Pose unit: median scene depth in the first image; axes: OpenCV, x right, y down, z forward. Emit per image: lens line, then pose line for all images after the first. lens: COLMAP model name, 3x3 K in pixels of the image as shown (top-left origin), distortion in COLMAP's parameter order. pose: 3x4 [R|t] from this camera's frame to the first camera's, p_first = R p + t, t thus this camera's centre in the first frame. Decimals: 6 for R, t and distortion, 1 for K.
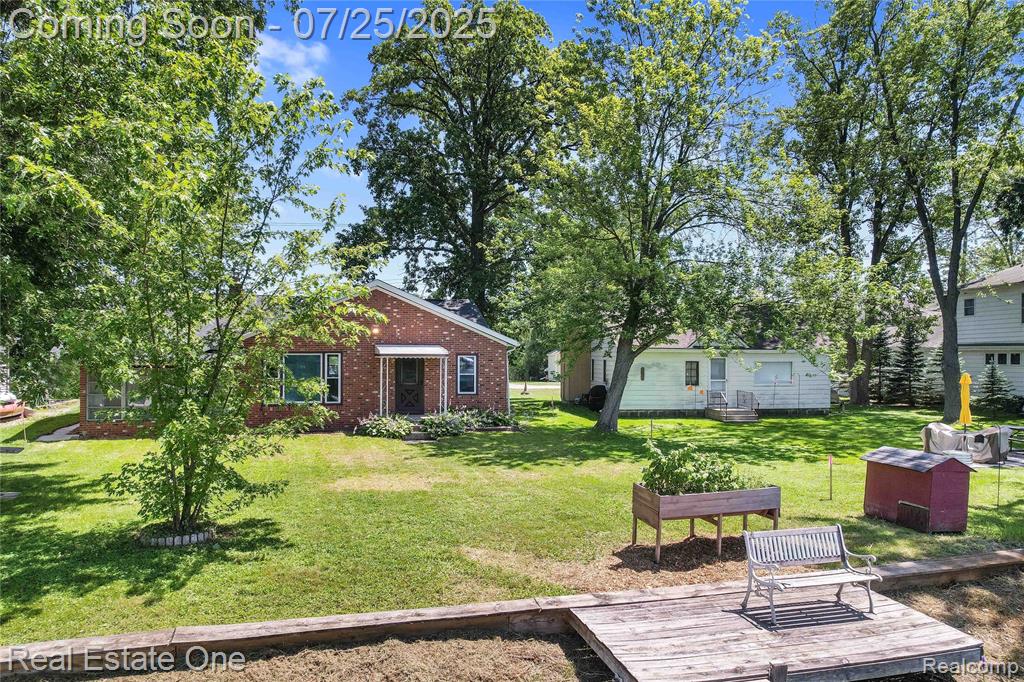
lens RADIAL K [[720.0, 0, 509.5], [0, 720.0, 353.1], [0, 0, 1]] dist [-0.061324, 0.000288]
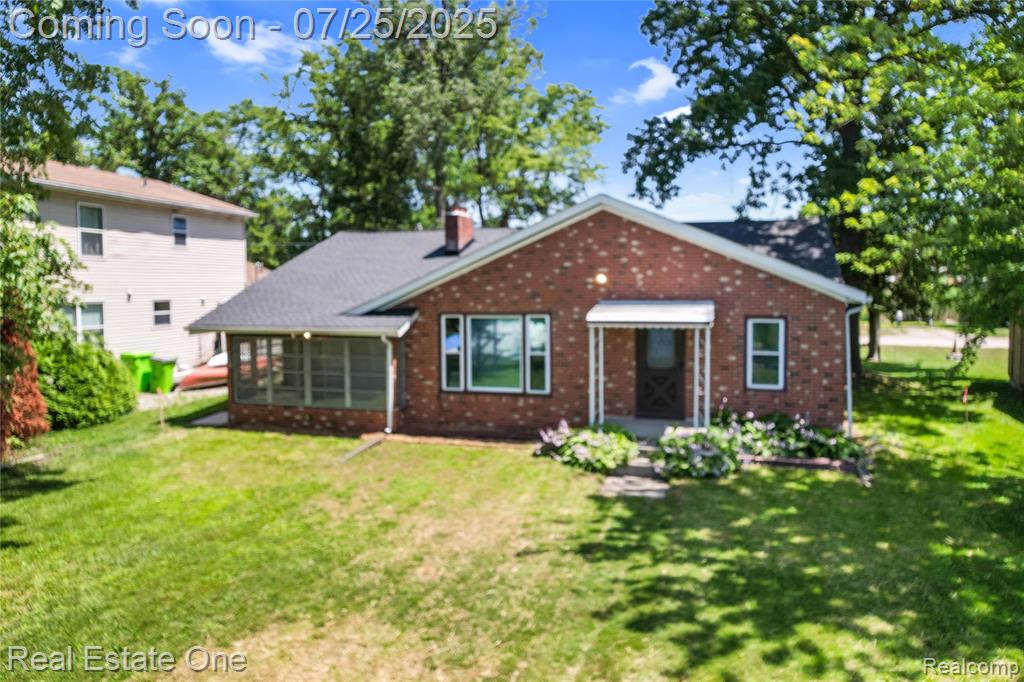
lens RADIAL K [[717.6, 0, 514.5], [0, 717.6, 294.1], [0, 0, 1]] dist [-0.015602, -0.007304]
pose [[0.829529, 0.002636, -0.558458, 0.095067], [0.010497, 0.999739, 0.020312, -0.031610], [0.558366, -0.022711, 0.829284, 0.459745]]
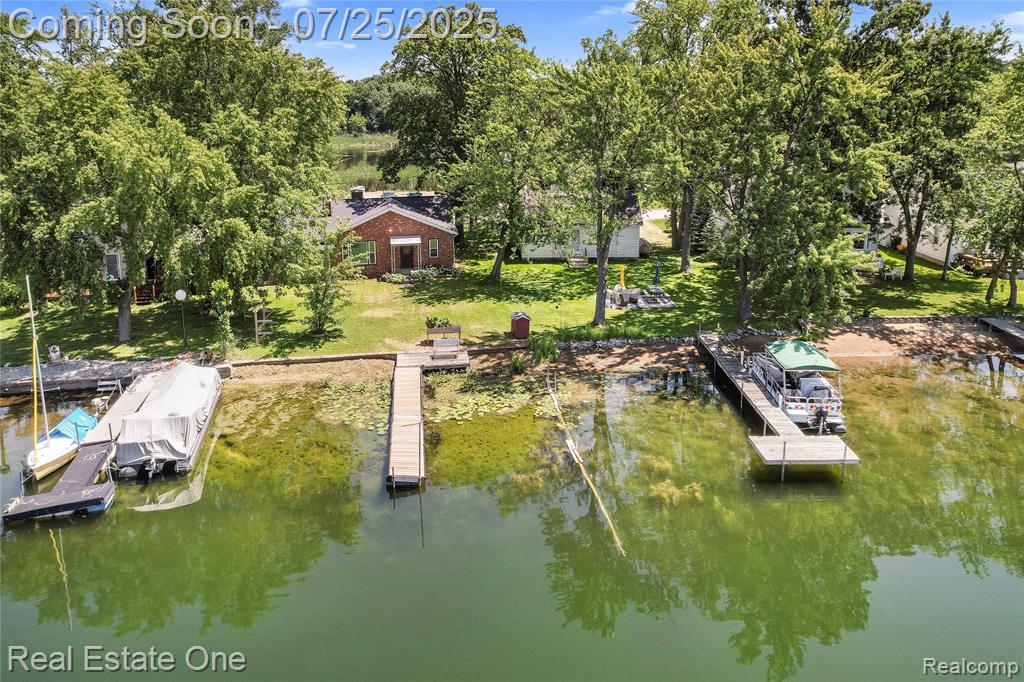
lens RADIAL K [[722.1, 0, 489.2], [0, 722.1, 234.7], [0, 0, 1]] dist [-0.001097, 0.003581]
pose [[0.988158, 0.009039, -0.153170, 0.465410], [0.018519, 0.983940, 0.177537, -0.420165], [0.152315, -0.178271, 0.972121, -1.141789]]
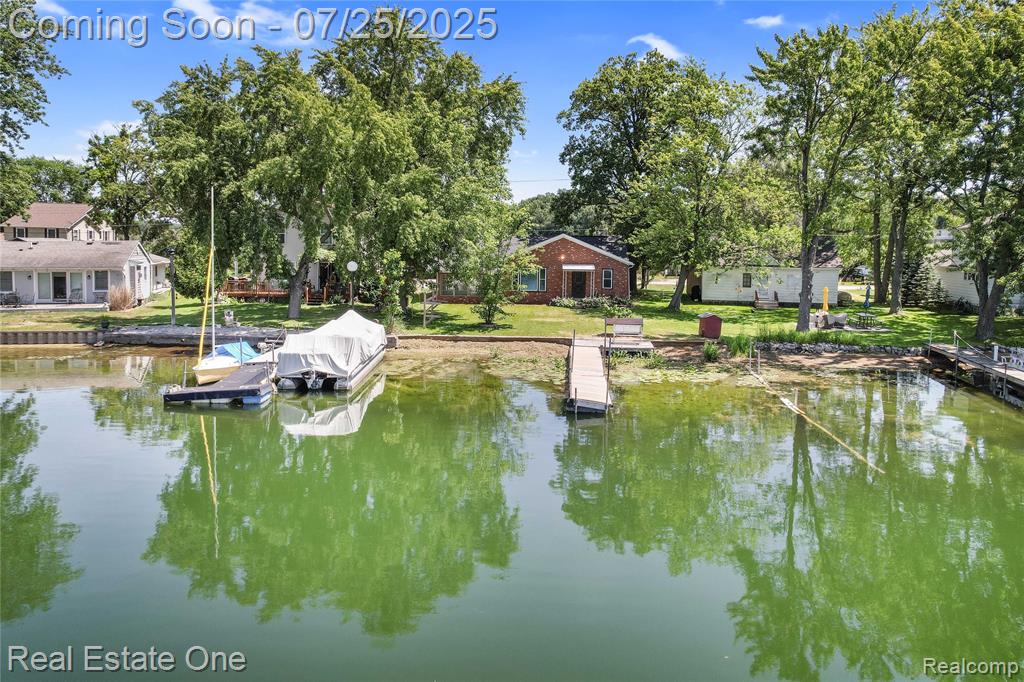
lens RADIAL K [[717.6, 0, 514.5], [0, 717.6, 294.1], [0, 0, 1]] dist [-0.015602, -0.007304]
pose [[0.943335, 0.031686, -0.330326, 0.385439], [-0.008014, 0.997316, 0.072780, -0.077698], [0.331746, -0.066009, 0.941057, -1.052440]]
